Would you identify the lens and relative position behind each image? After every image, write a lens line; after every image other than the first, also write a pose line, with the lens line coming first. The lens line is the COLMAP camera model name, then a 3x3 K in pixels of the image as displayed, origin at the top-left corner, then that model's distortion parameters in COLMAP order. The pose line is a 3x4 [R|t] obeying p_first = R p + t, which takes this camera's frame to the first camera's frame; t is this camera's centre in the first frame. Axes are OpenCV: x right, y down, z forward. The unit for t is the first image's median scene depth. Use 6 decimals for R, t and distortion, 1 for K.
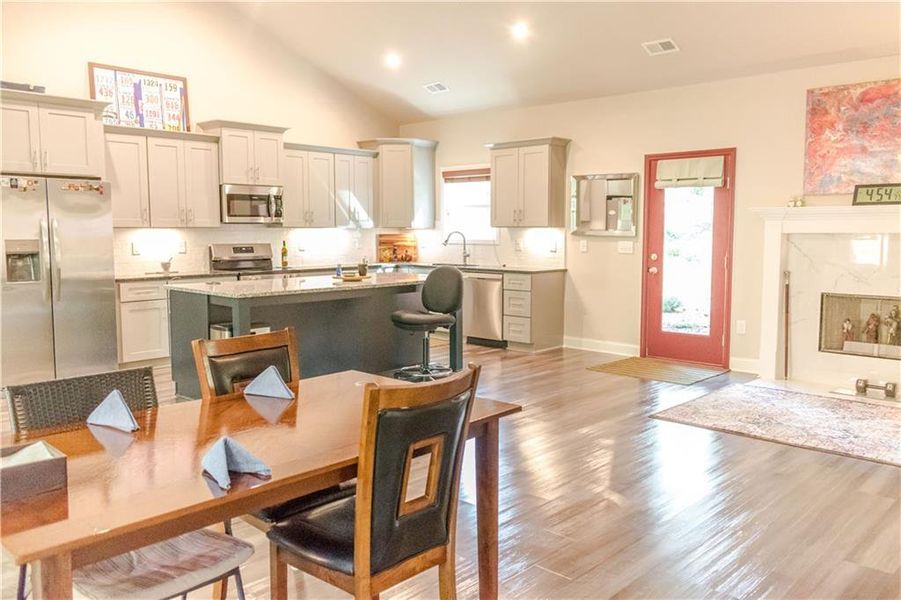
lens RADIAL K [[709.5, 0, 450.5], [0, 709.5, 300.0], [0, 0, 1]] dist [-0.006141, -0.002207]
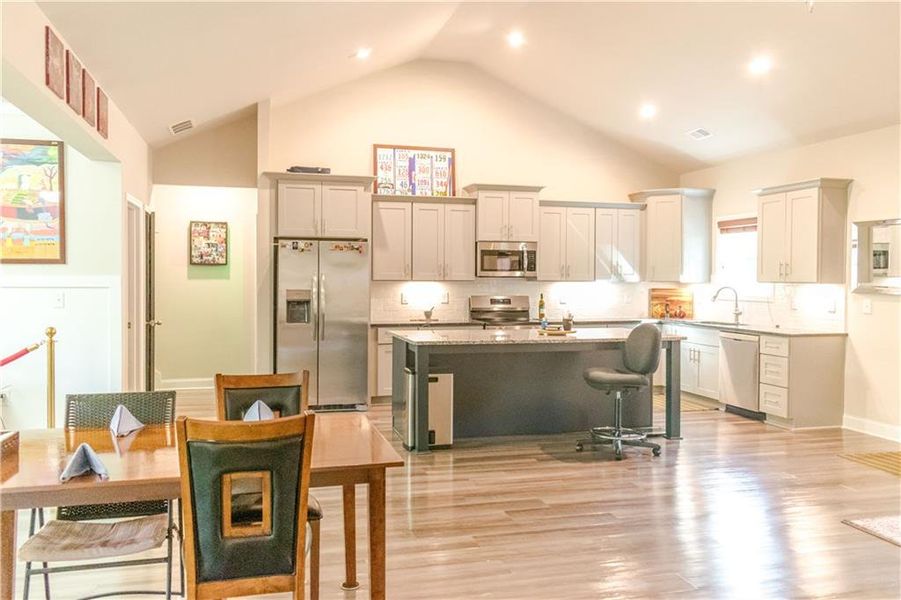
lens RADIAL K [[717.1, 0, 450.5], [0, 717.1, 300.0], [0, 0, 1]] dist [0.005700, 0.001542]
pose [[0.850125, 0.021655, -0.526135, 0.218394], [-0.058941, 0.996788, -0.054210, -0.010070], [0.523271, 0.077096, 0.848671, 0.041651]]
